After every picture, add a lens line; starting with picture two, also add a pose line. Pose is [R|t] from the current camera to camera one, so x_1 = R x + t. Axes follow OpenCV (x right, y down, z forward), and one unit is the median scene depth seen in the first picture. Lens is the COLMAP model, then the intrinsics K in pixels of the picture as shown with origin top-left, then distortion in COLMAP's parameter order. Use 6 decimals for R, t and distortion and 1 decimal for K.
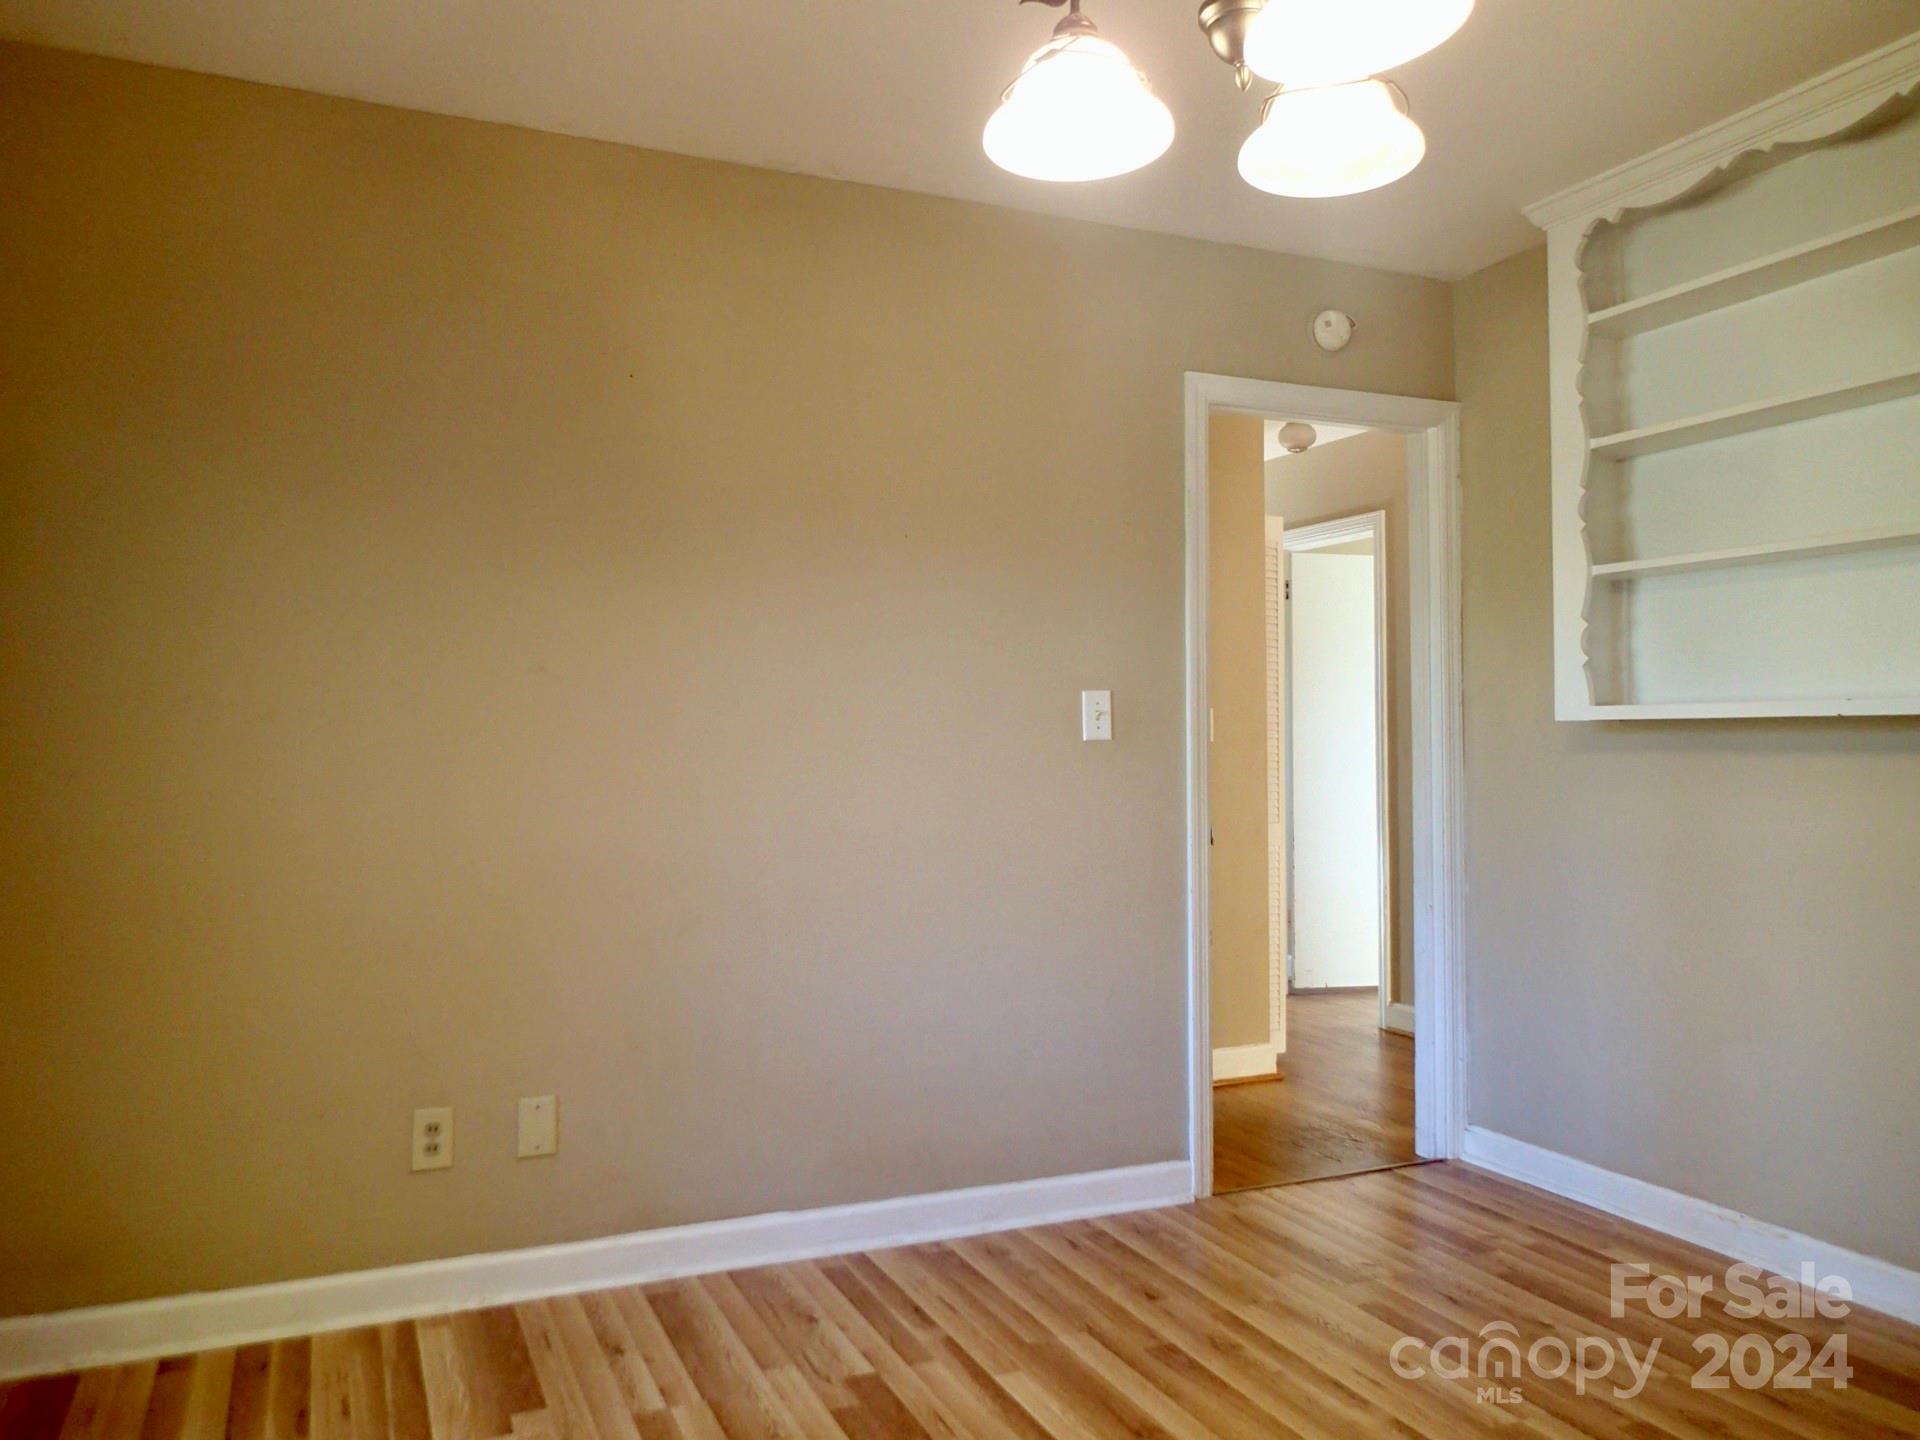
lens RADIAL K [[1446.2, 0, 962.6], [0, 1446.2, 719.0], [0, 0, 1]] dist [0.024772, -0.008823]
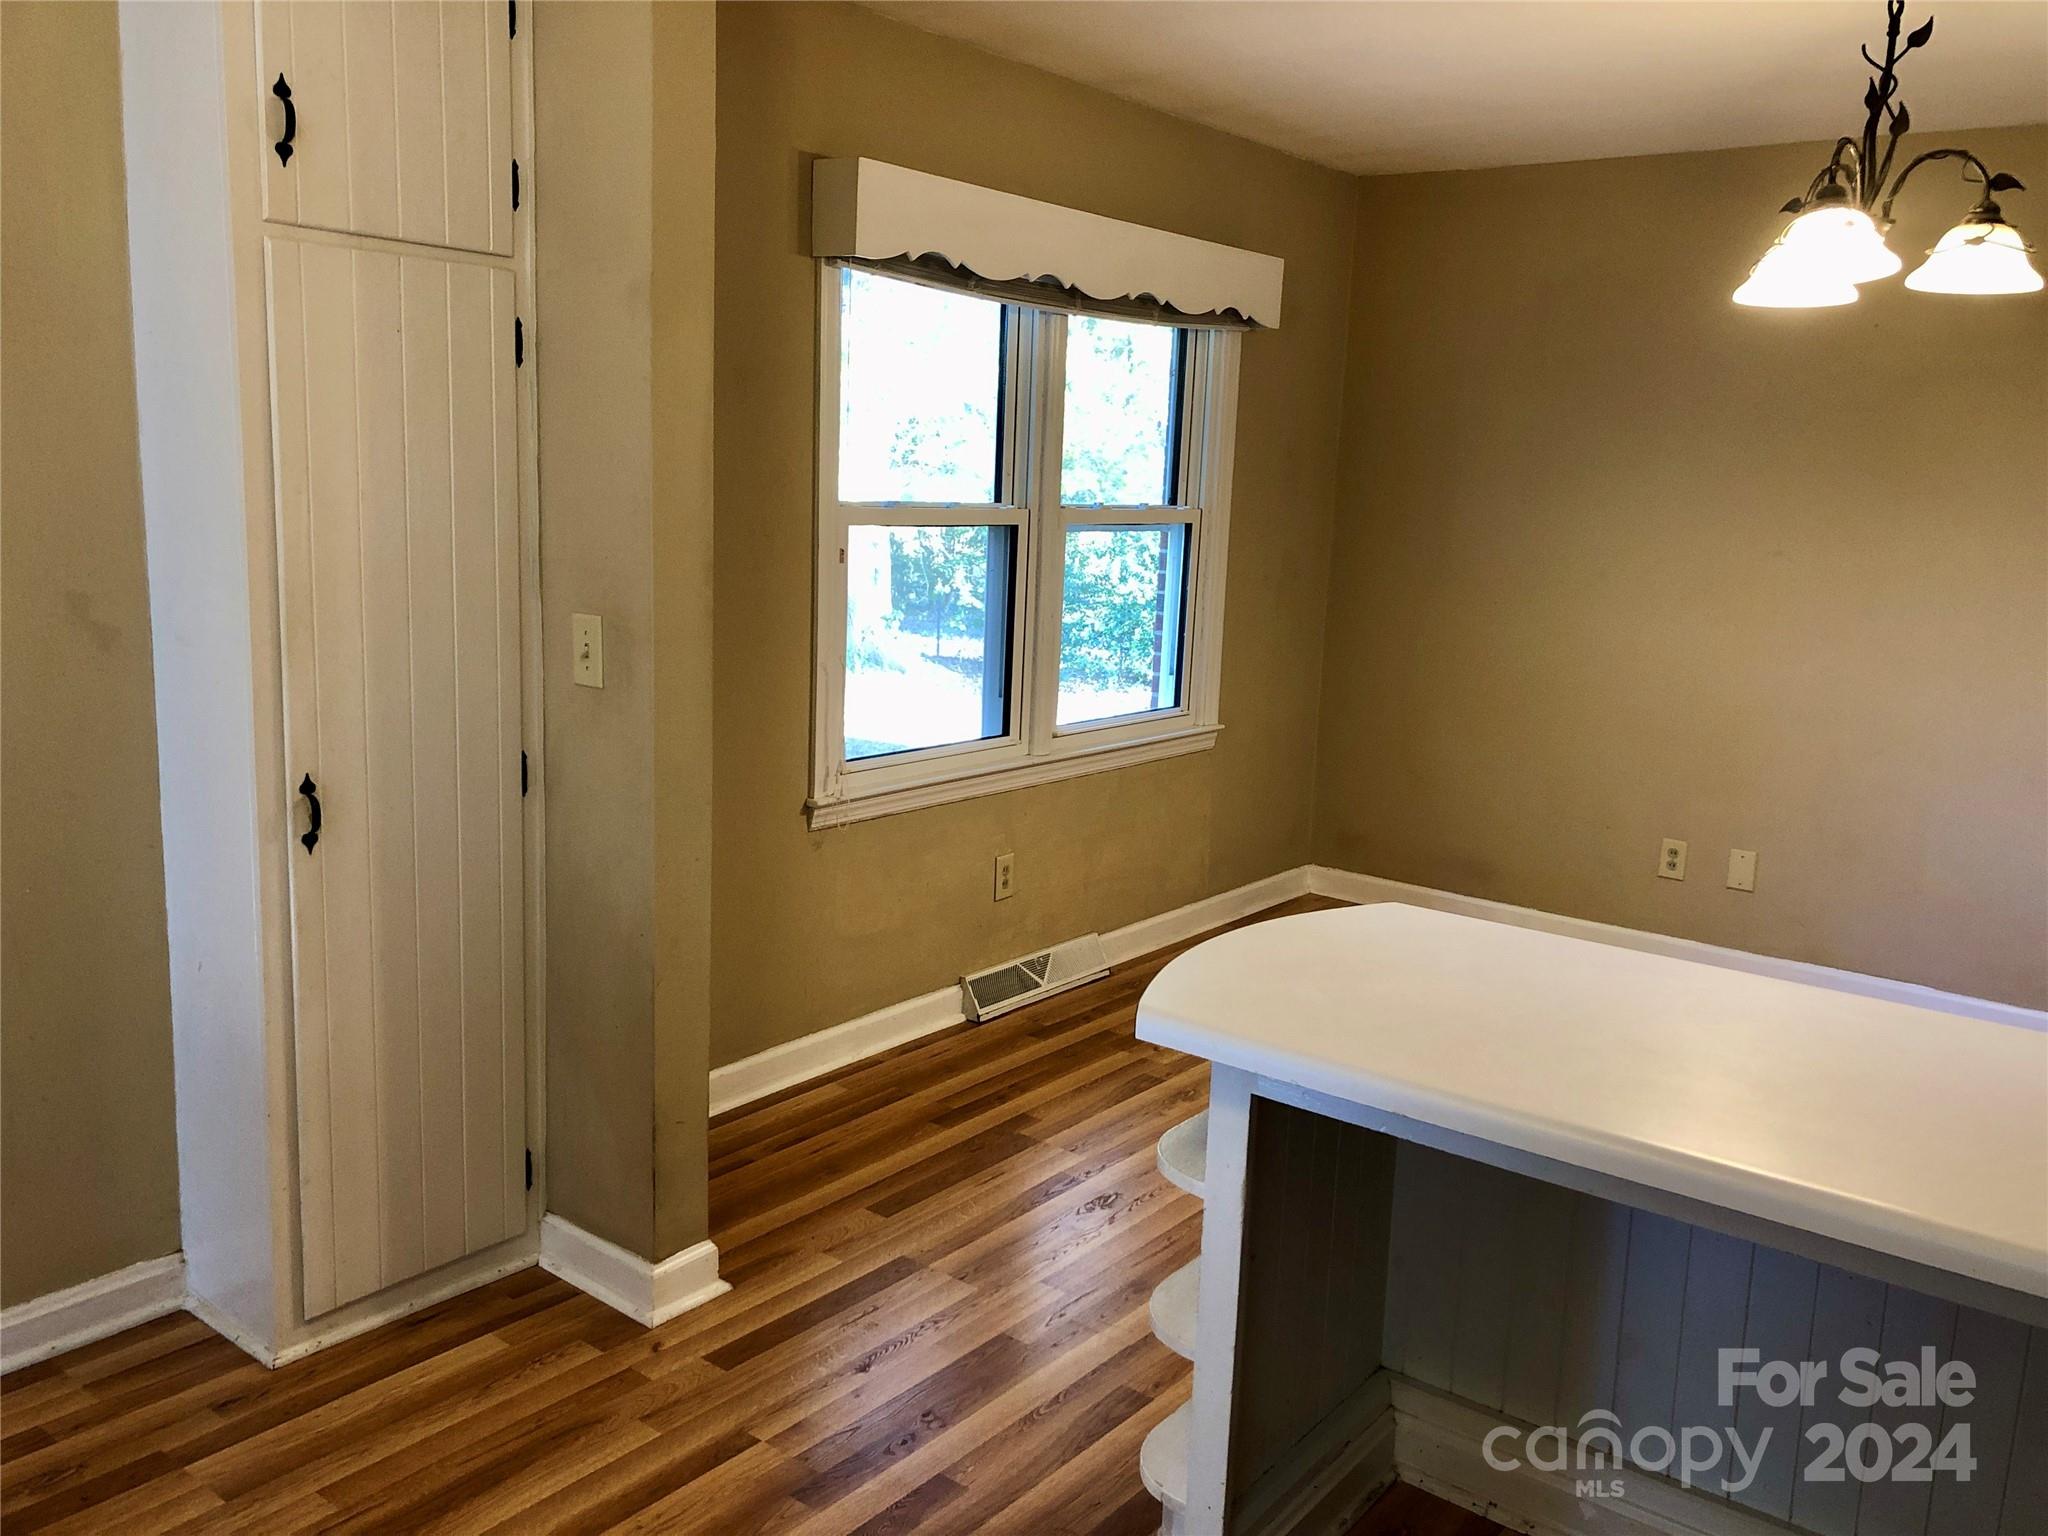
lens RADIAL K [[1647.5, 0, 1026.2], [0, 1647.5, 758.4], [0, 0, 1]] dist [0.048429, -0.049446]
pose [[0.471278, 0.166924, -0.866045, 0.815972], [-0.028975, 0.984327, 0.173954, -0.101248], [0.881509, -0.056887, 0.468728, -0.419211]]
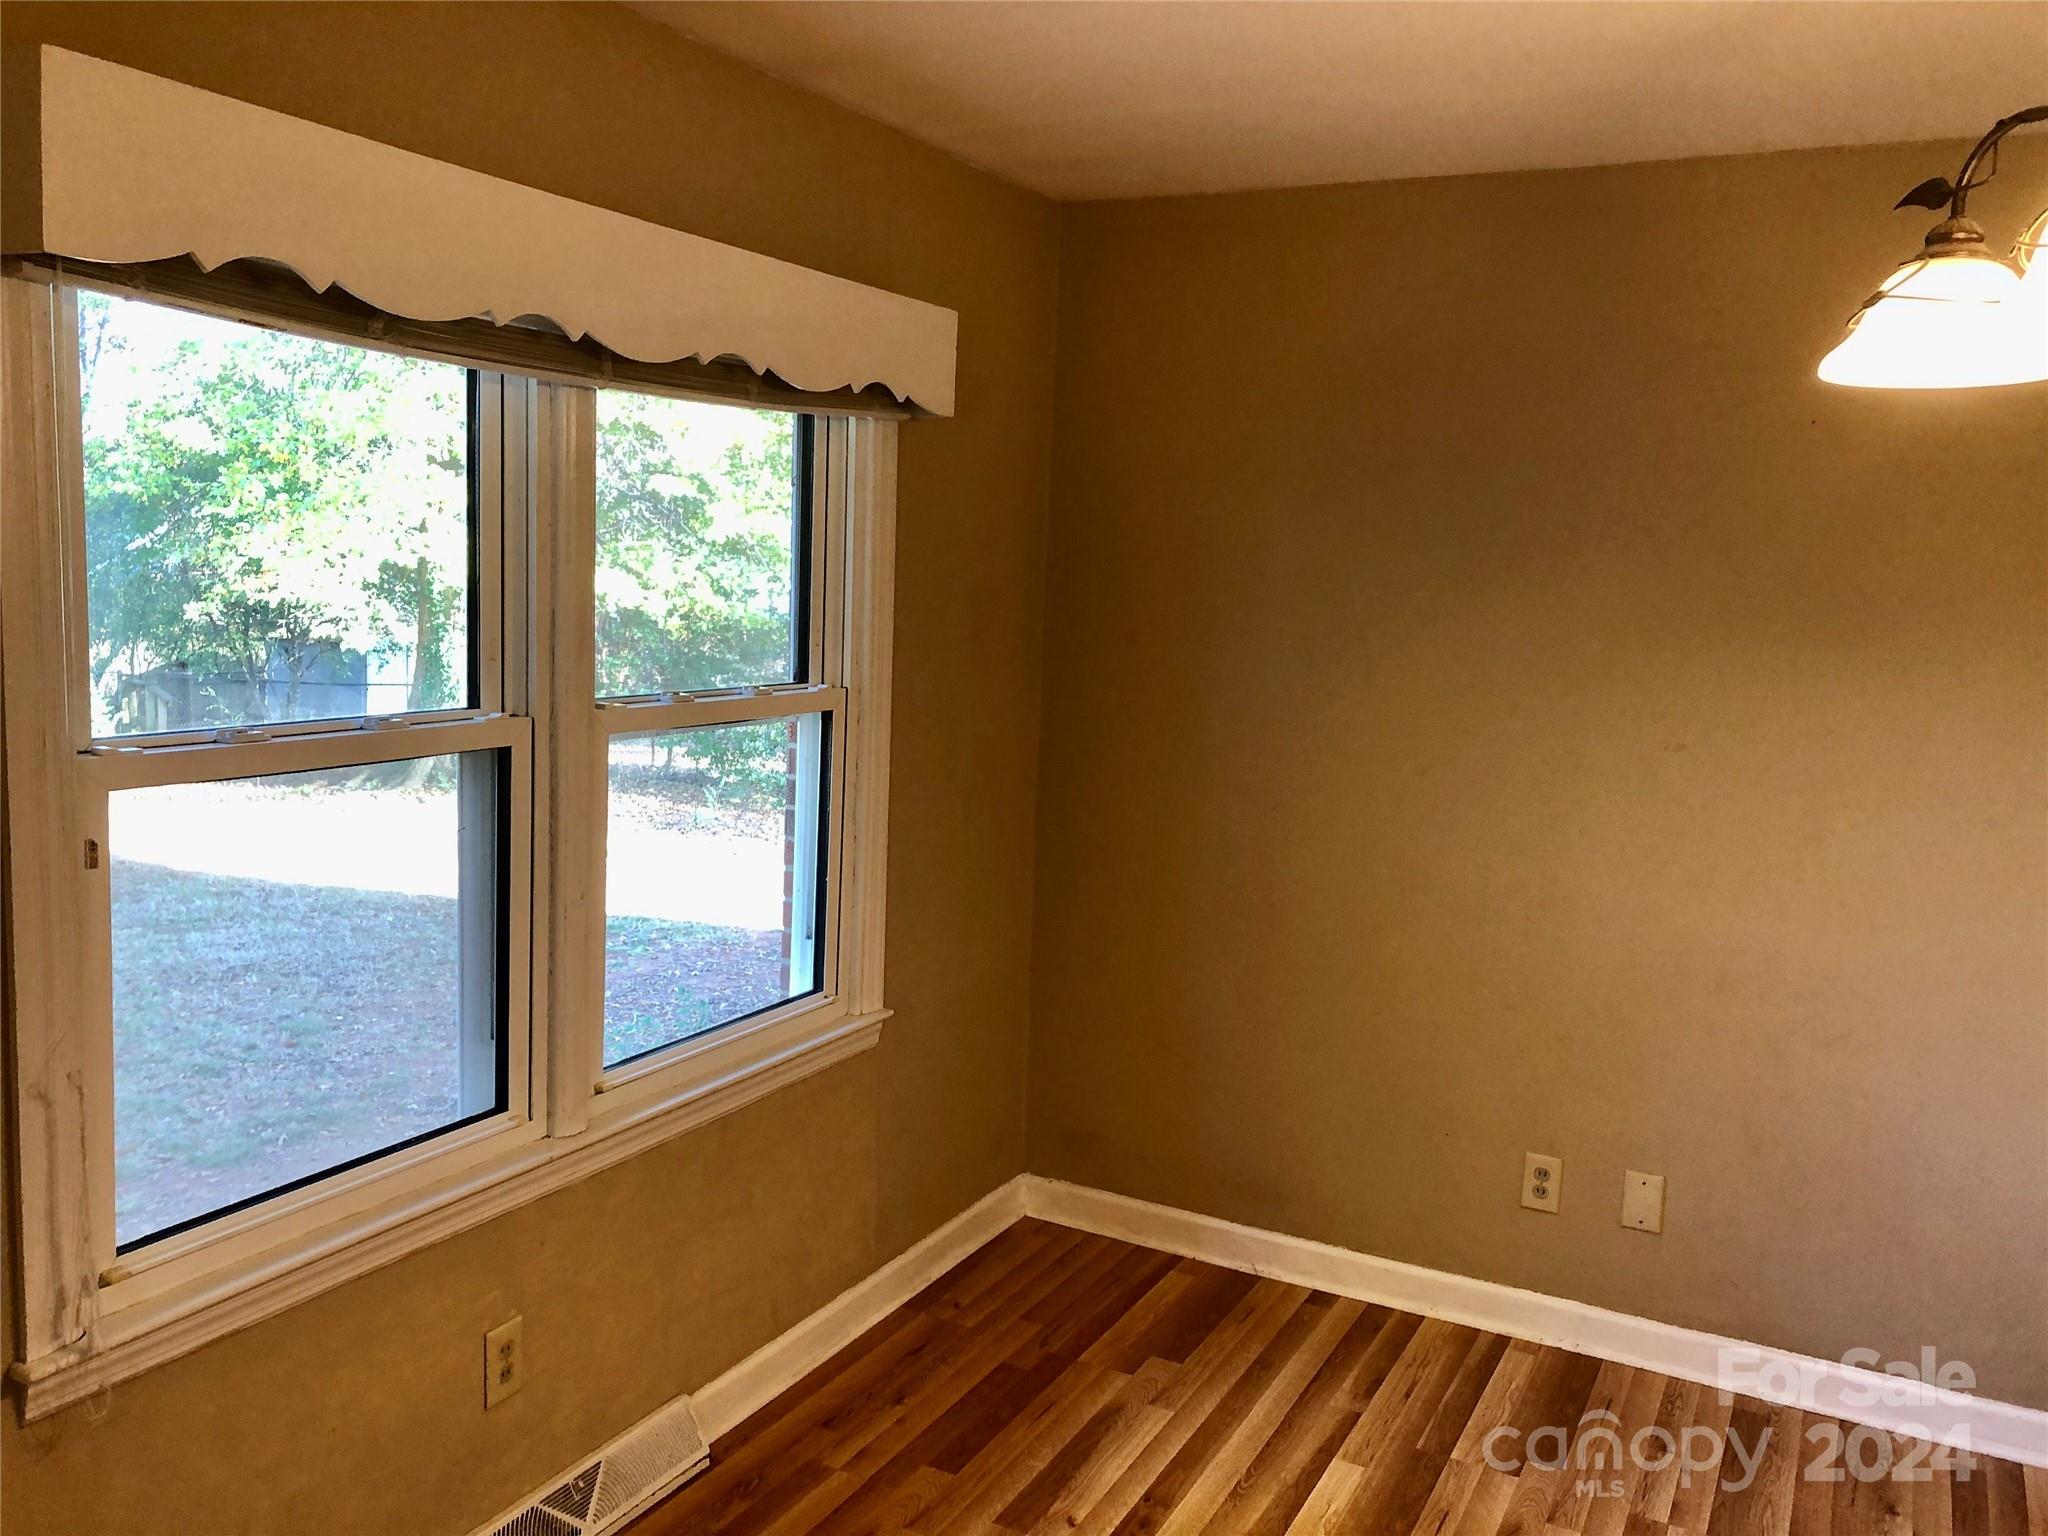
lens RADIAL K [[1647.5, 0, 1025.1], [0, 1647.5, 766.2], [0, 0, 1]] dist [0.048429, -0.049446]
pose [[0.623348, 0.115957, -0.773299, 0.302960], [-0.026366, 0.991498, 0.127423, -0.157803], [0.781500, -0.059040, 0.621105, -0.029857]]
